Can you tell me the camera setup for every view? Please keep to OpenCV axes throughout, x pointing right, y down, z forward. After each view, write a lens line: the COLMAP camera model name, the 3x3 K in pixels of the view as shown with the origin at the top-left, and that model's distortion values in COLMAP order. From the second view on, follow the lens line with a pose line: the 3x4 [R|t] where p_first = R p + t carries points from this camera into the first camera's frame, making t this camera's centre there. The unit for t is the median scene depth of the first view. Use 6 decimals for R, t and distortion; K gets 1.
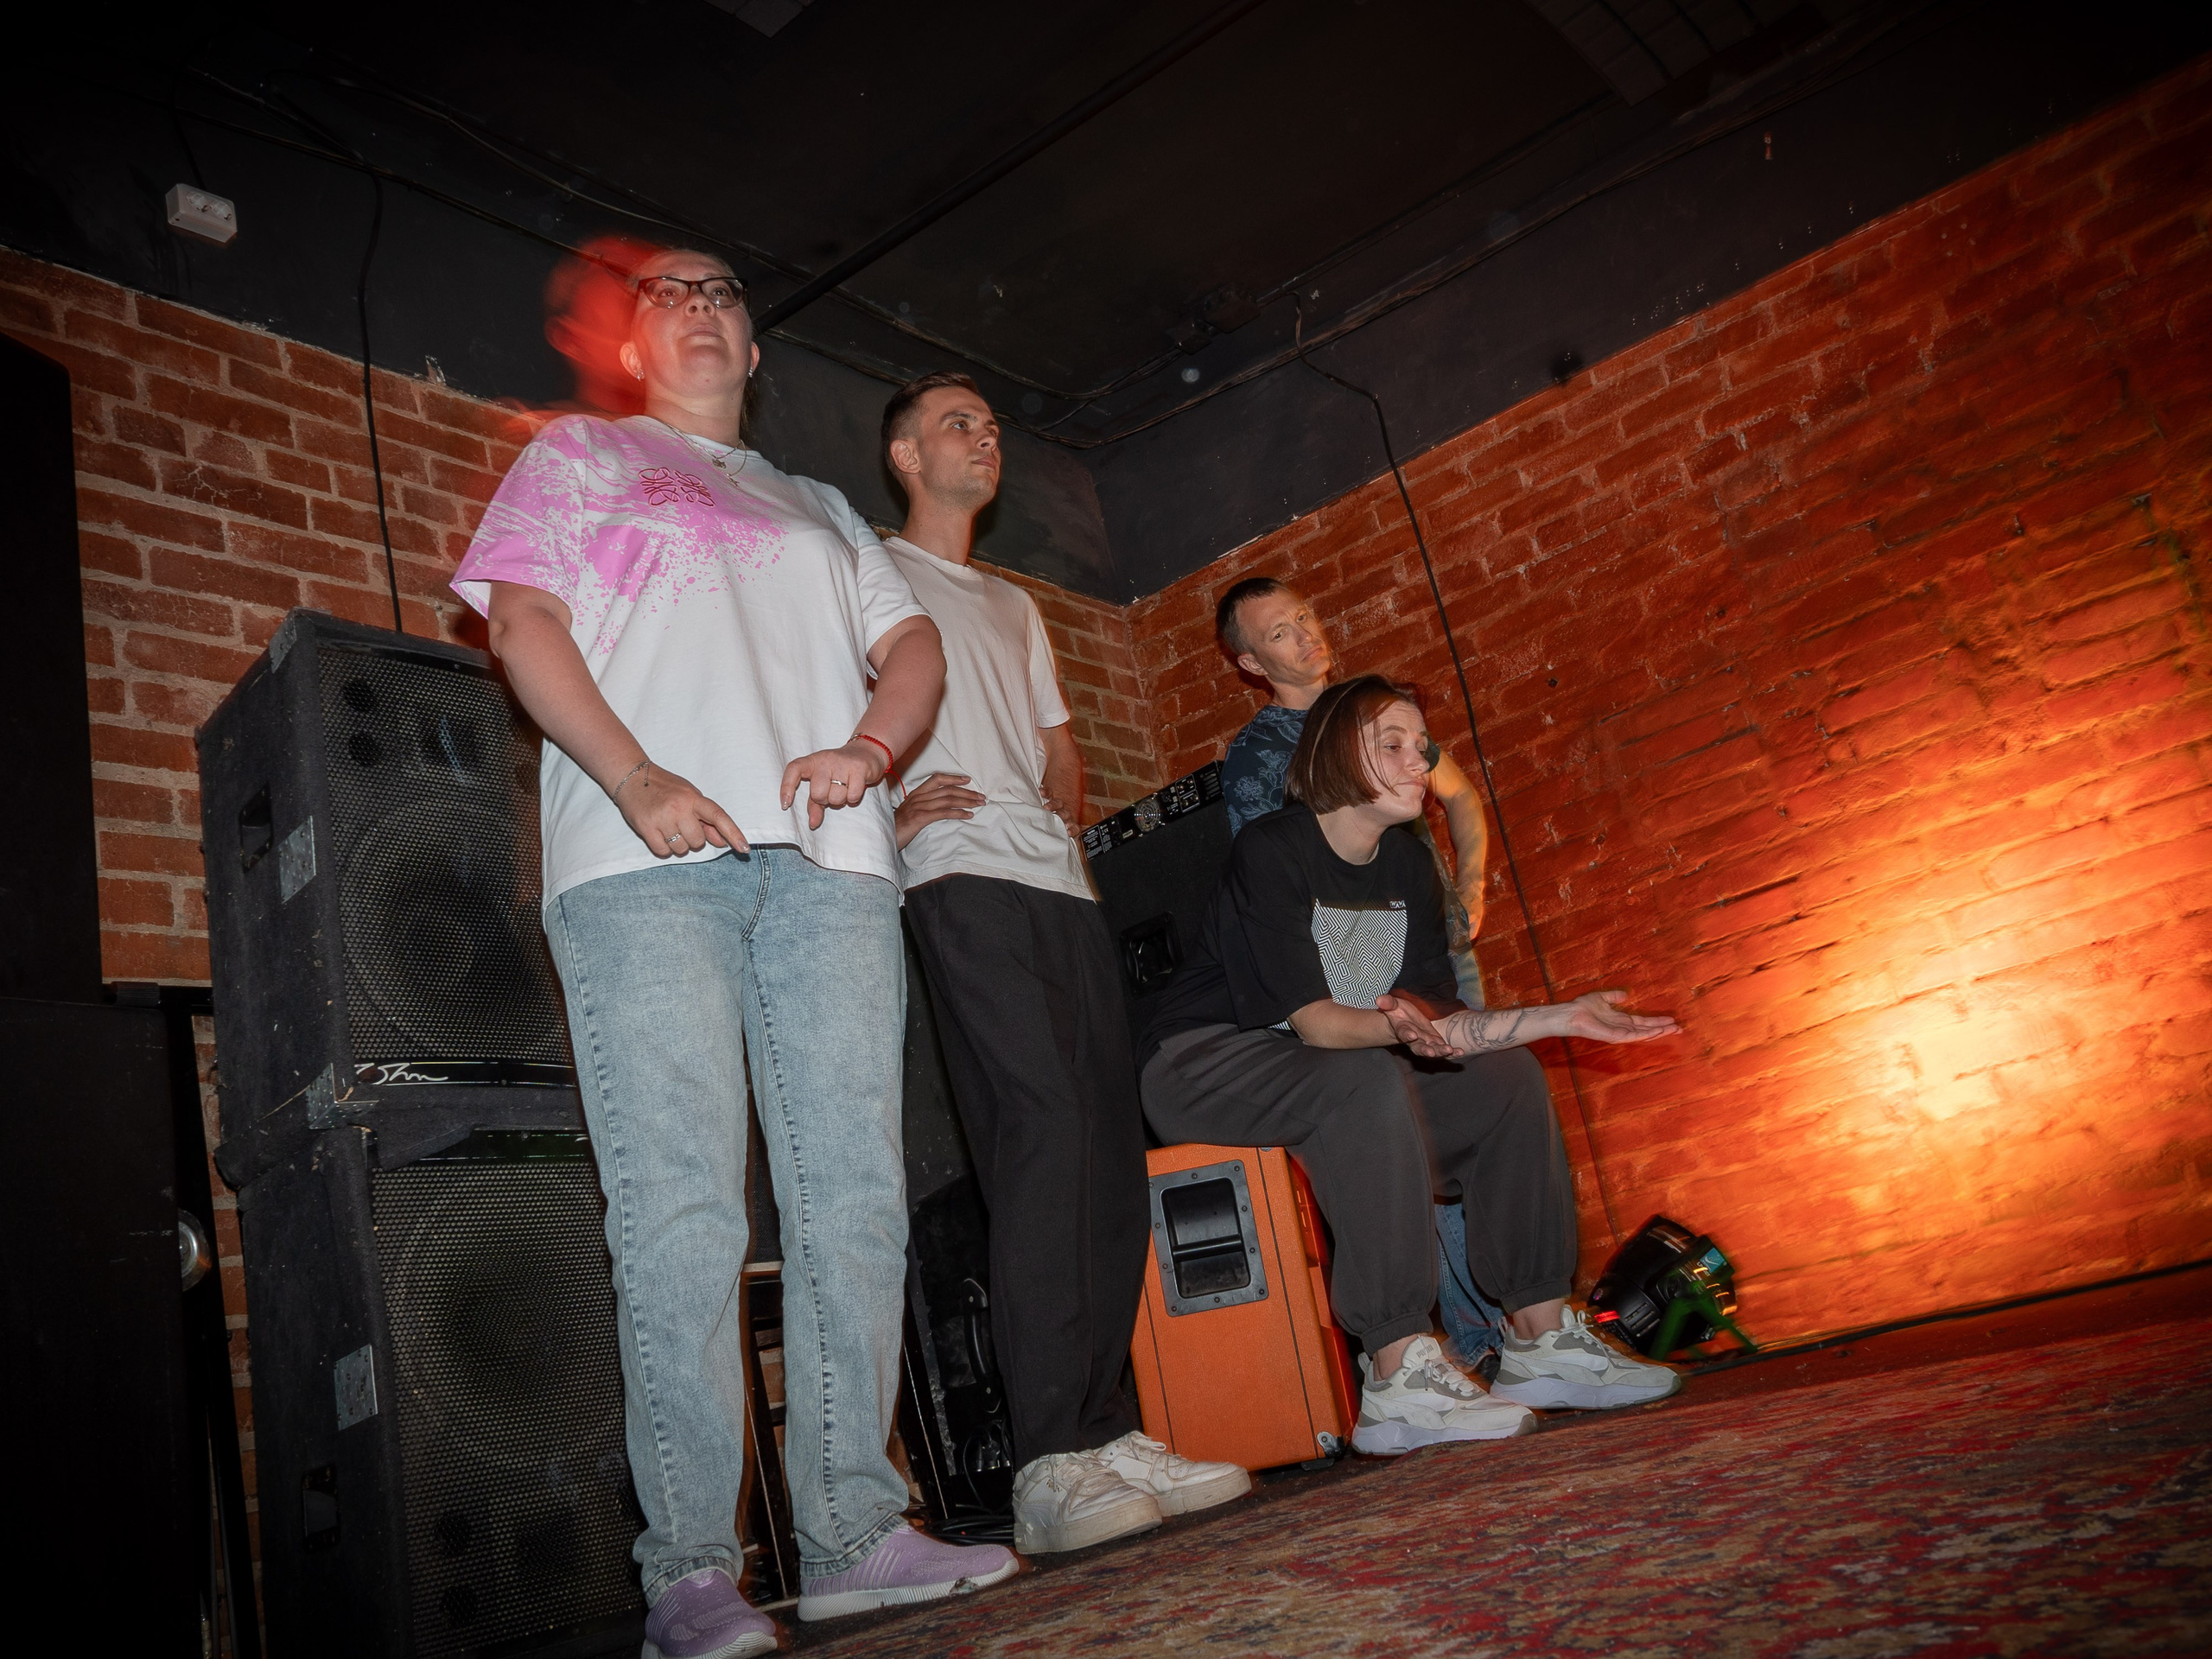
lens RADIAL K [[1896.7, 0, 1118.2], [0, 1896.7, 817.5], [0, 0, 1]] dist [0.004542, 0.037593]
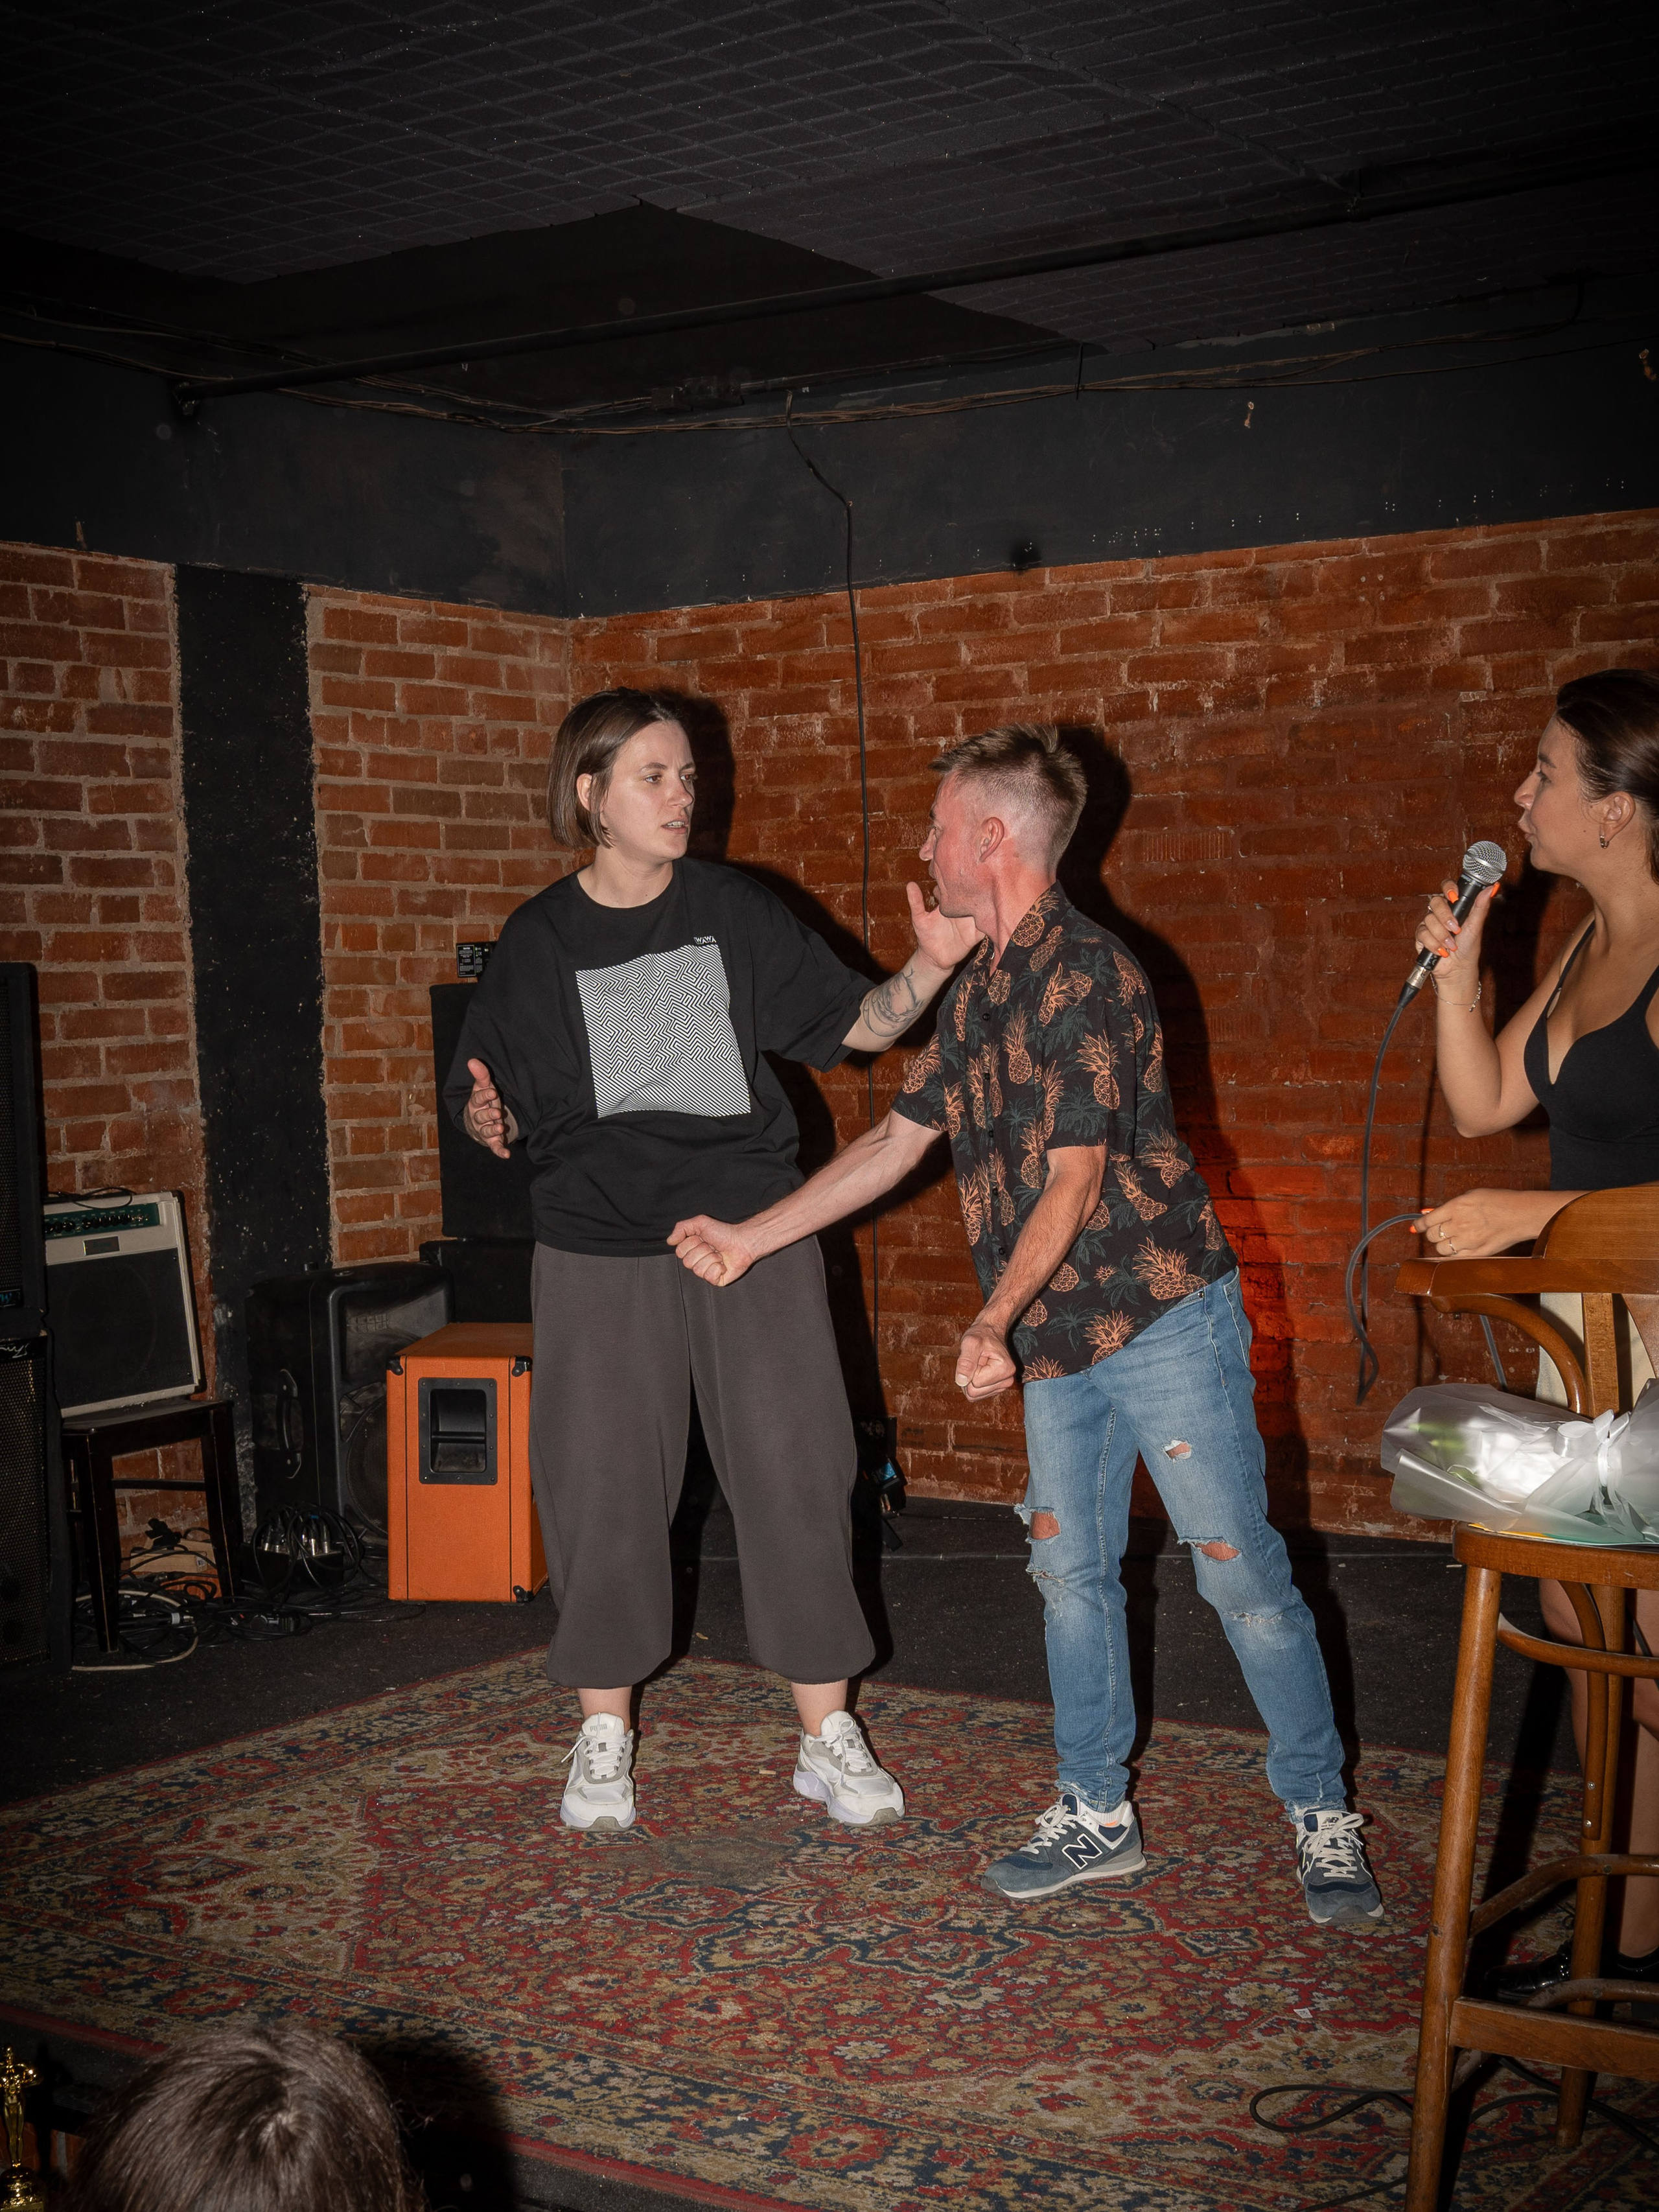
lens RADIAL K [[3056.0, 0, 801.2], [0, 3056.0, 1223.8], [0, 0, 1]] dist [-0.011343, 0.081022]
pose [[0.982236, 0.172859, 0.073018, 0.068842], [-0.187612, 0.912324, 0.363960, -0.492520], [-0.003702, -0.371194, 0.928548, -0.613457]]
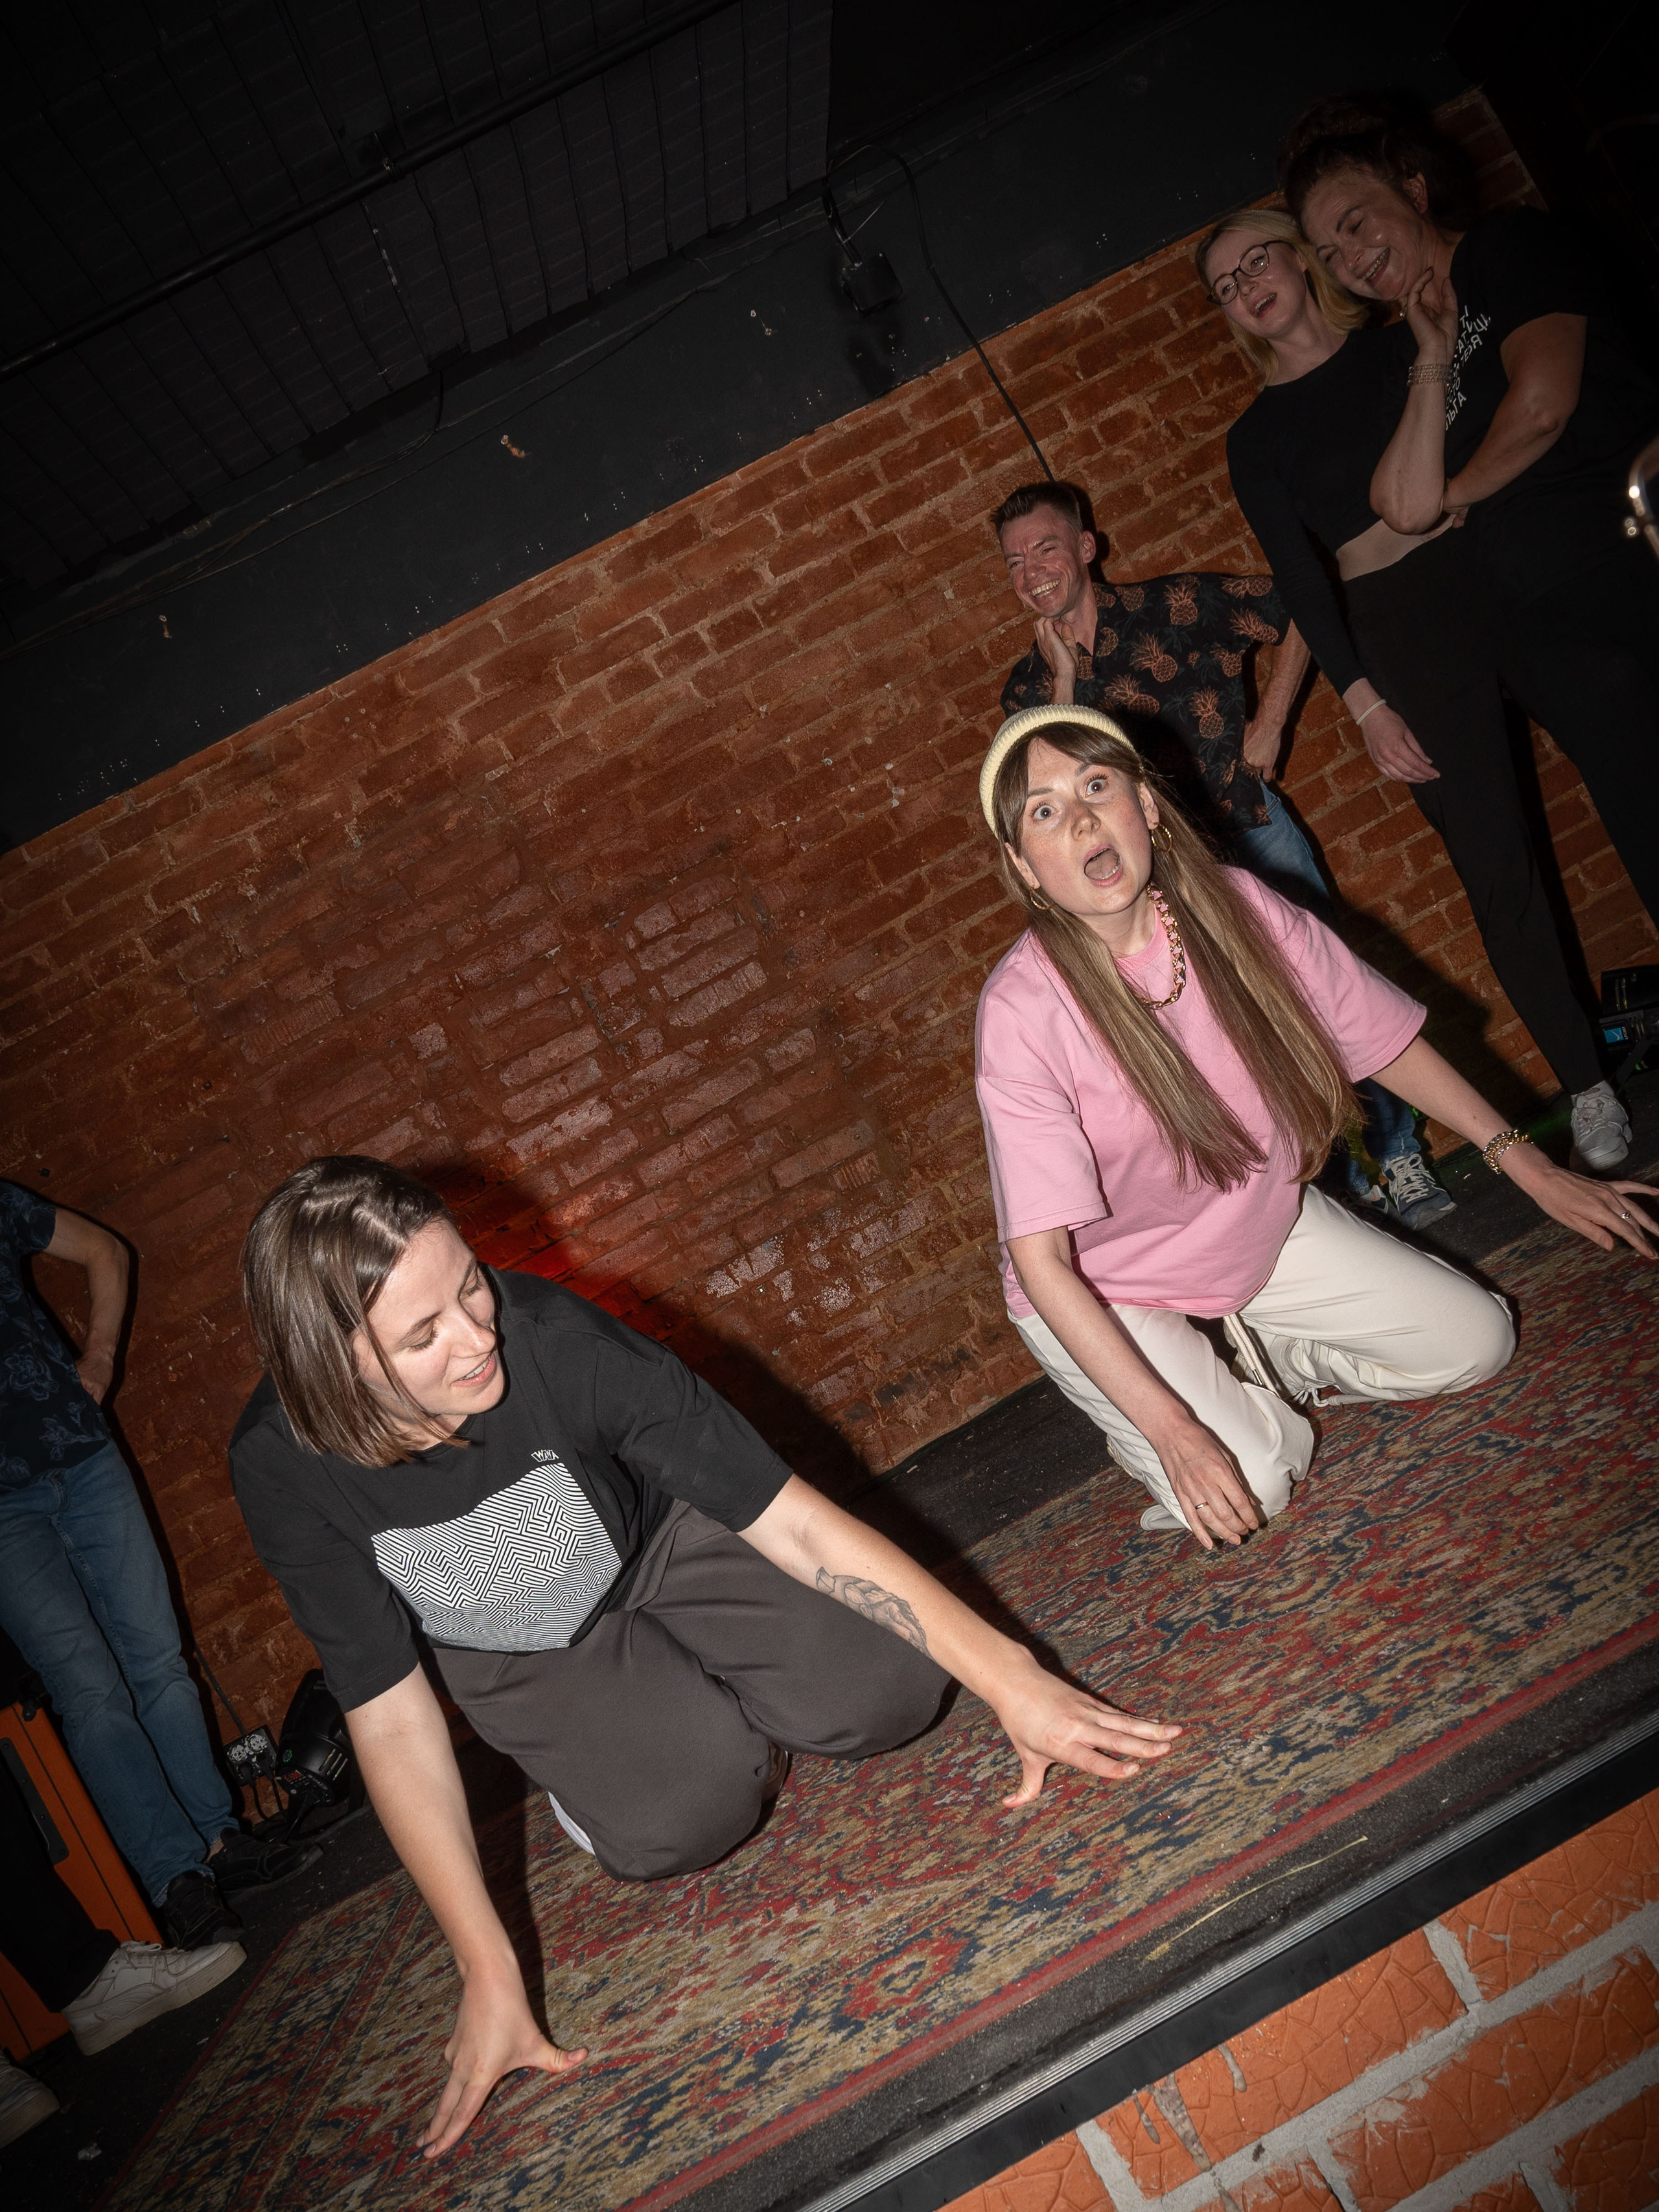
lens RADIAL K [[2375.5, 0, 815.3], [0, 2375.5, 1232.2], [0, 0, 1]] dist [-0.023175, 0.017309]
pose [[0.748518, -0.179804, 0.638272, -0.261208], [0.153780, 0.983364, 0.096677, -0.099931], [-0.645037, 0.025789, 0.763716, -0.182542]]
